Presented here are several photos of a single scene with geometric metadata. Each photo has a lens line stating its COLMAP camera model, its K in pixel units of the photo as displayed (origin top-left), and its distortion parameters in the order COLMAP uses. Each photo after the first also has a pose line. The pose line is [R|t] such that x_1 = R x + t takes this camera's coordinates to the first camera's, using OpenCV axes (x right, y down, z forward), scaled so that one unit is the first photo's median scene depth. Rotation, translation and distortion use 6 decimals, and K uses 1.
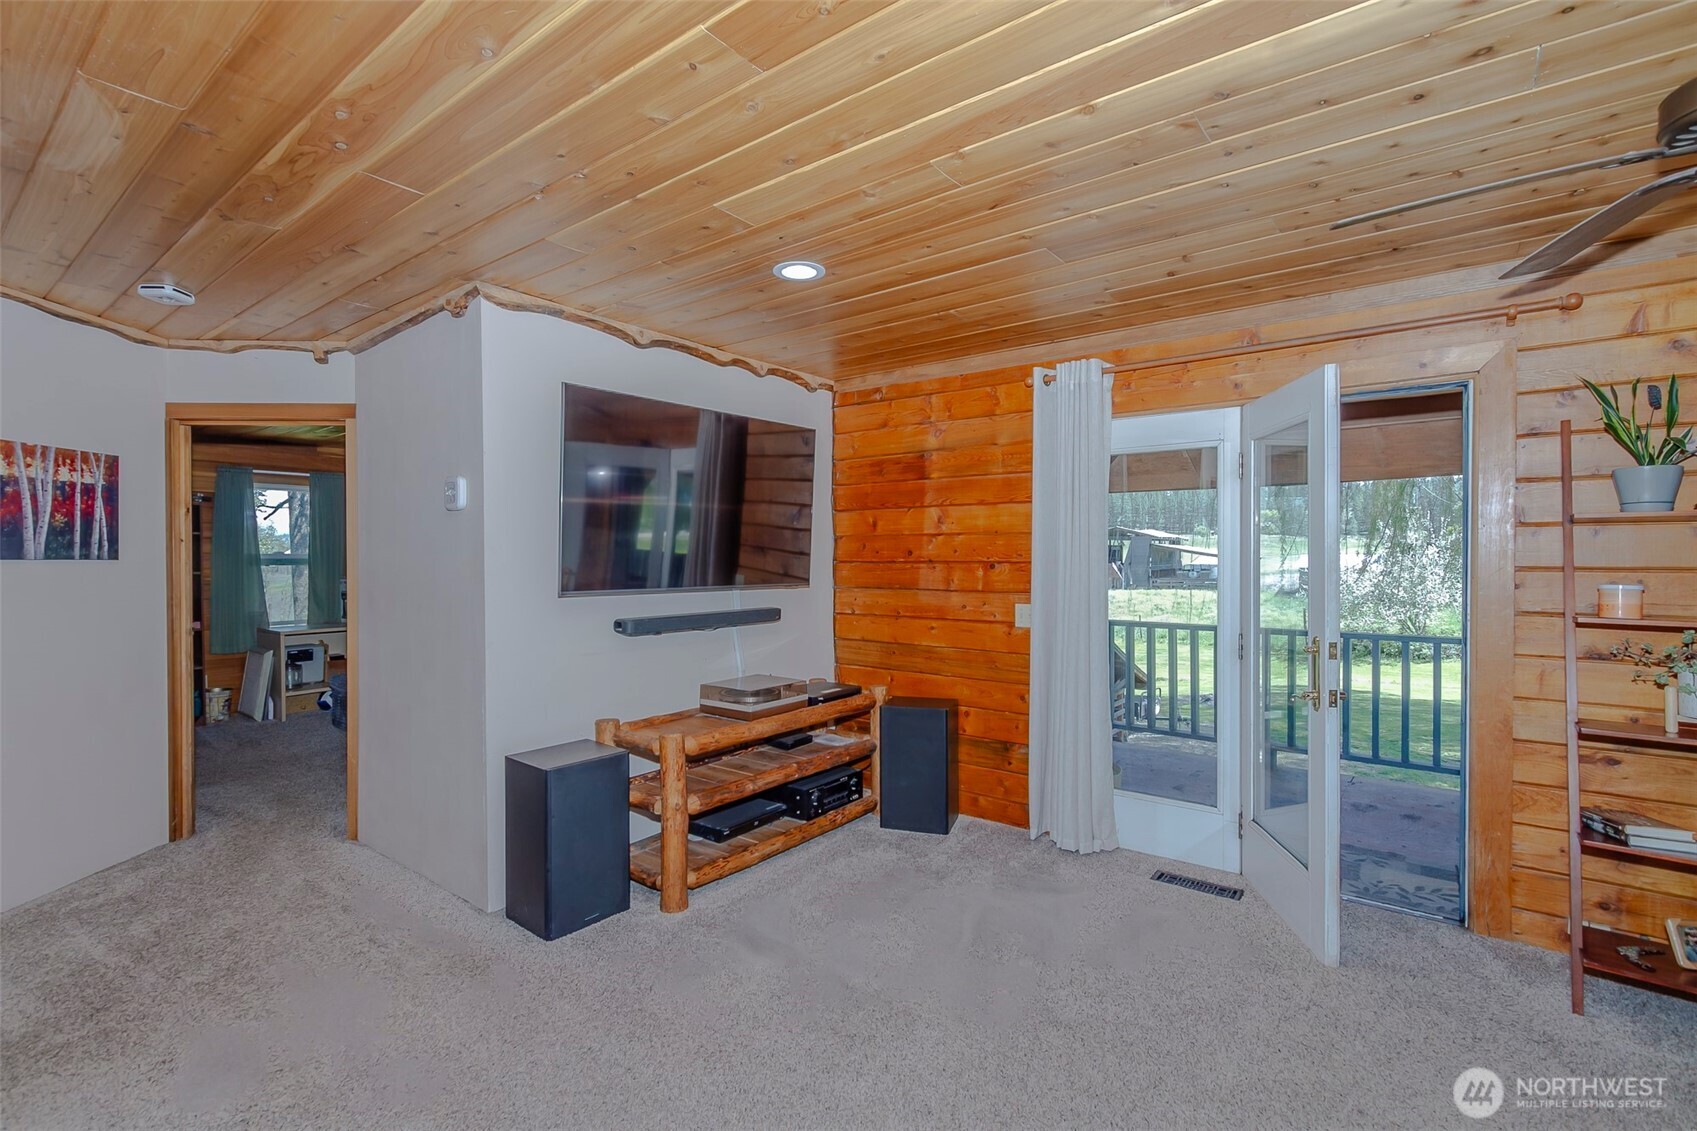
lens RADIAL K [[770.0, 0, 847.8], [0, 770.0, 564.8], [0, 0, 1]] dist [0.000107, -0.002406]
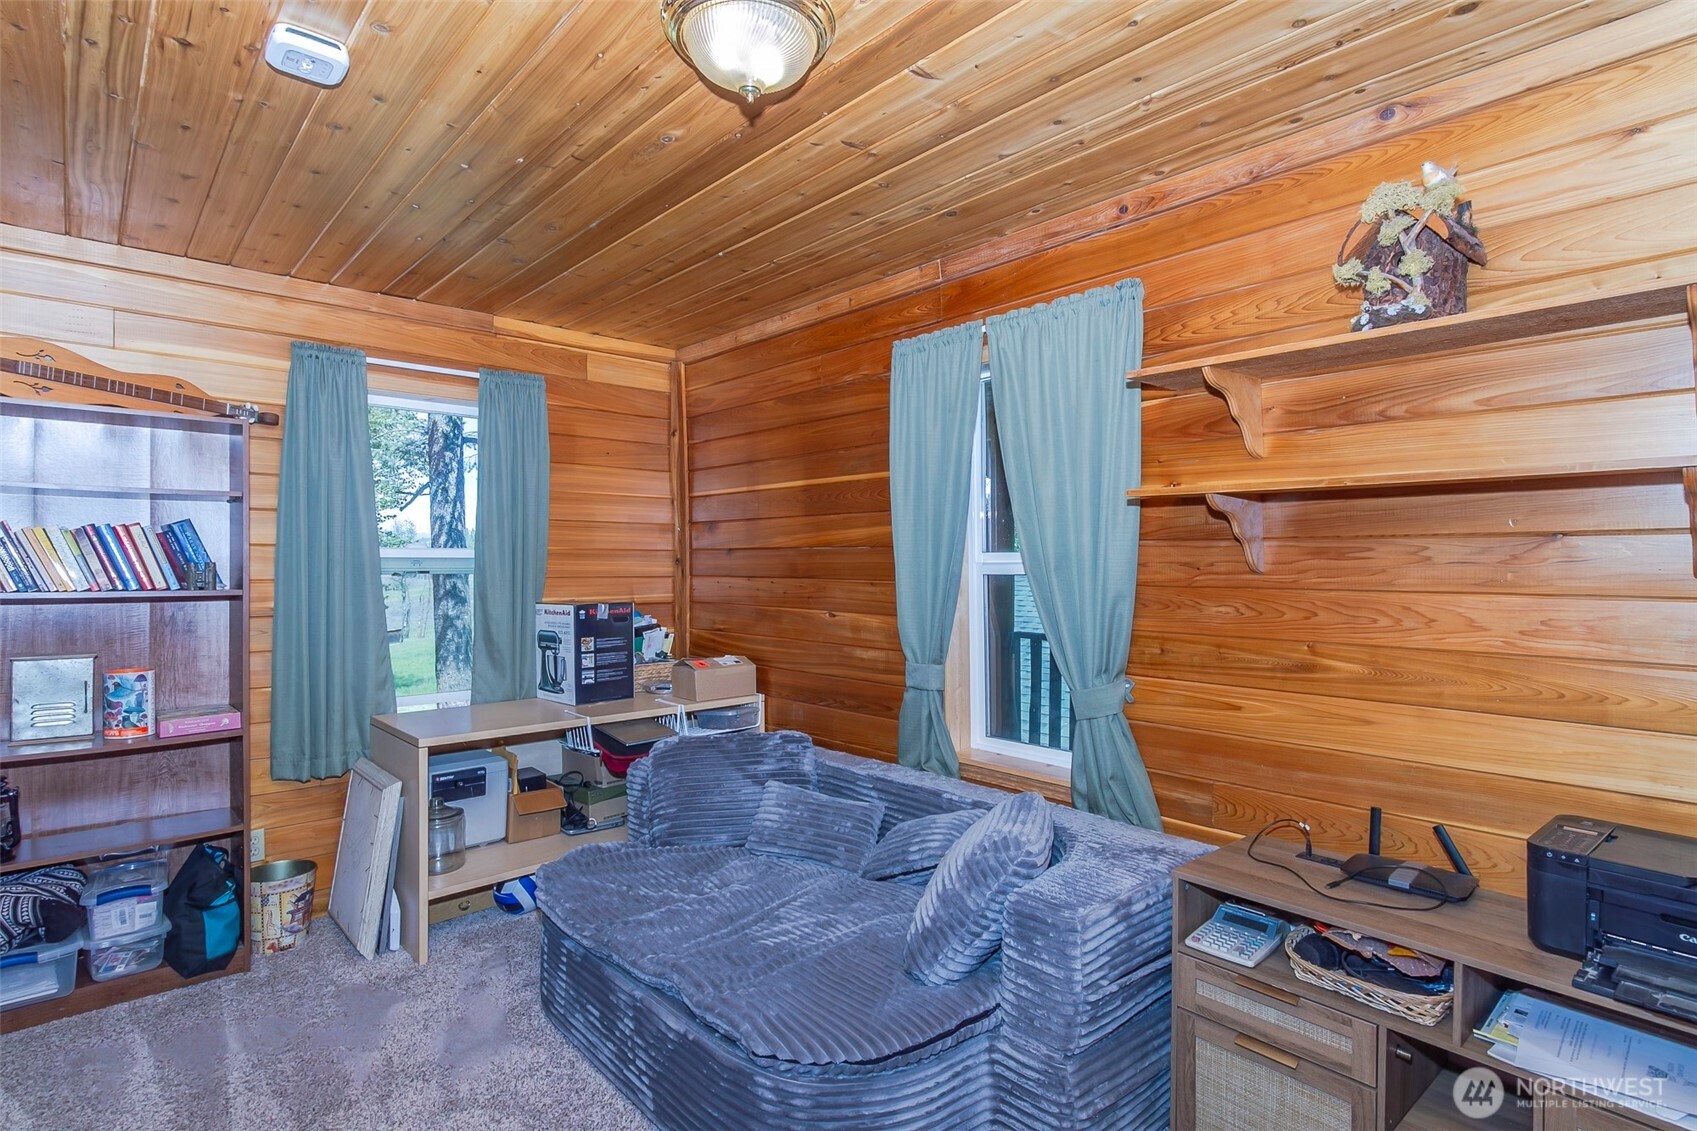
lens RADIAL K [[887.5, 0, 848.2], [0, 887.5, 565.7], [0, 0, 1]] dist [0.000084, -0.000418]
pose [[0.982891, 0.003458, -0.184154, -0.409751], [-0.004359, 0.999980, -0.004493, -0.001614], [0.184135, 0.005219, 0.982887, 0.556785]]
